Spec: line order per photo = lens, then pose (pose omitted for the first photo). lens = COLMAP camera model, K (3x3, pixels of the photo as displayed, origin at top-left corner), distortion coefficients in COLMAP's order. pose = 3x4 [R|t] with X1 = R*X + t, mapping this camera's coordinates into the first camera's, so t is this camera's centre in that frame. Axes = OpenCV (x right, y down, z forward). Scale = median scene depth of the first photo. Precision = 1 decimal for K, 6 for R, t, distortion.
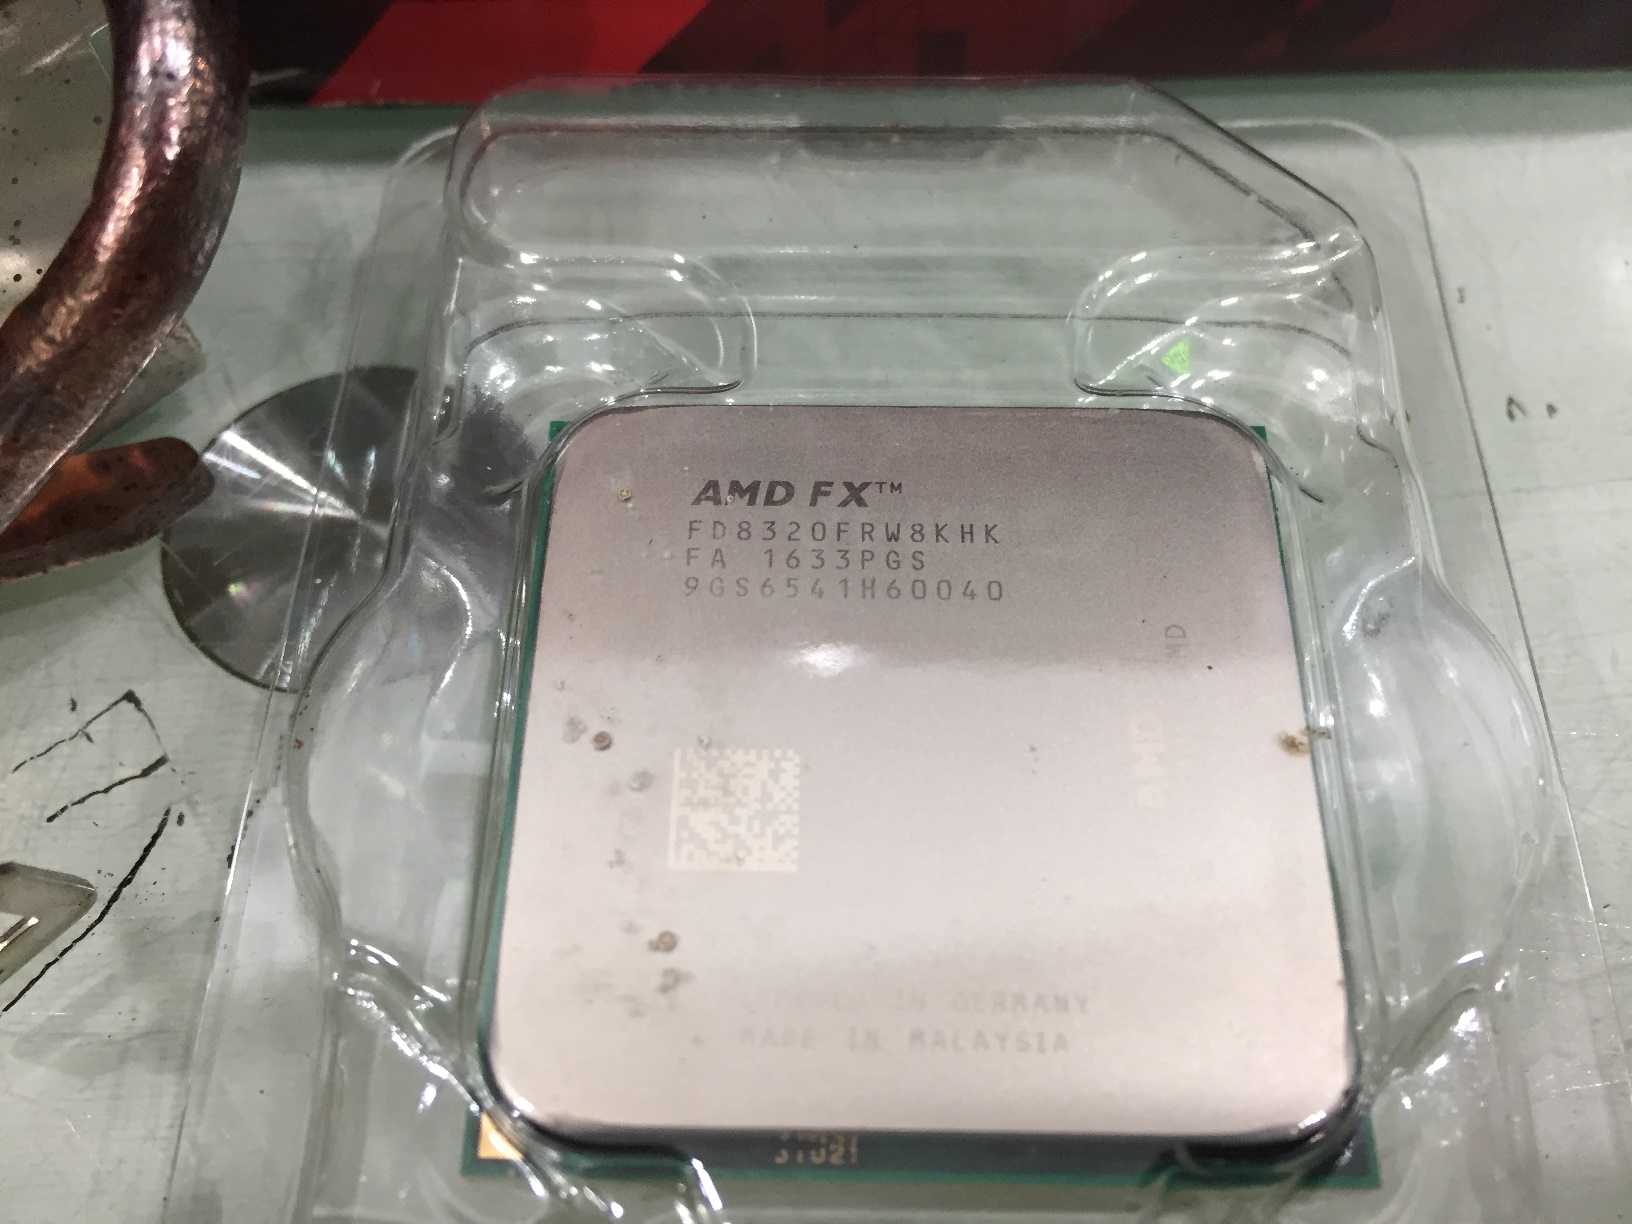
lens RADIAL K [[1421.9, 0, 816.0], [0, 1421.9, 612.0], [0, 0, 1]] dist [0.054903, -0.111414]
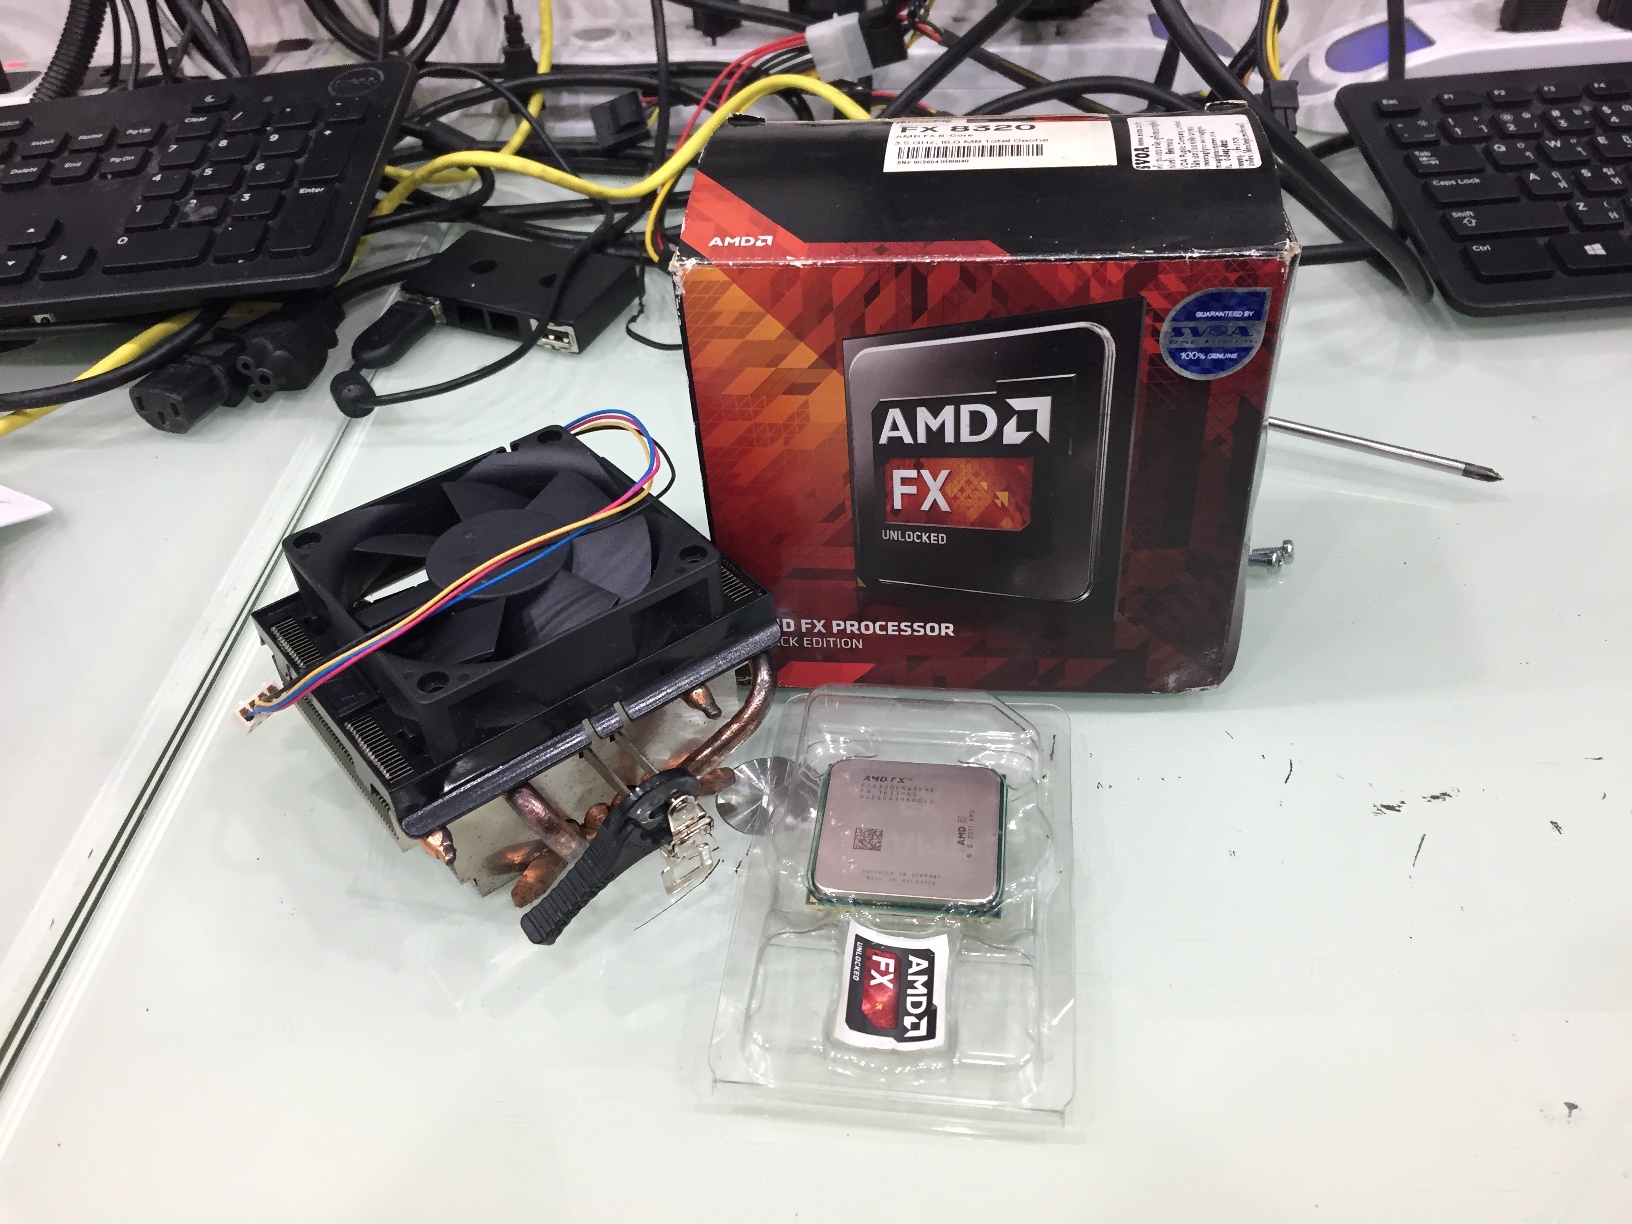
lens RADIAL K [[1421.9, 0, 816.0], [0, 1421.9, 612.0], [0, 0, 1]] dist [0.054903, -0.111414]
pose [[0.992808, 0.045217, -0.110853, 0.192942], [-0.083933, 0.923155, -0.375153, 0.925752], [0.085371, 0.381759, 0.920311, -2.704181]]
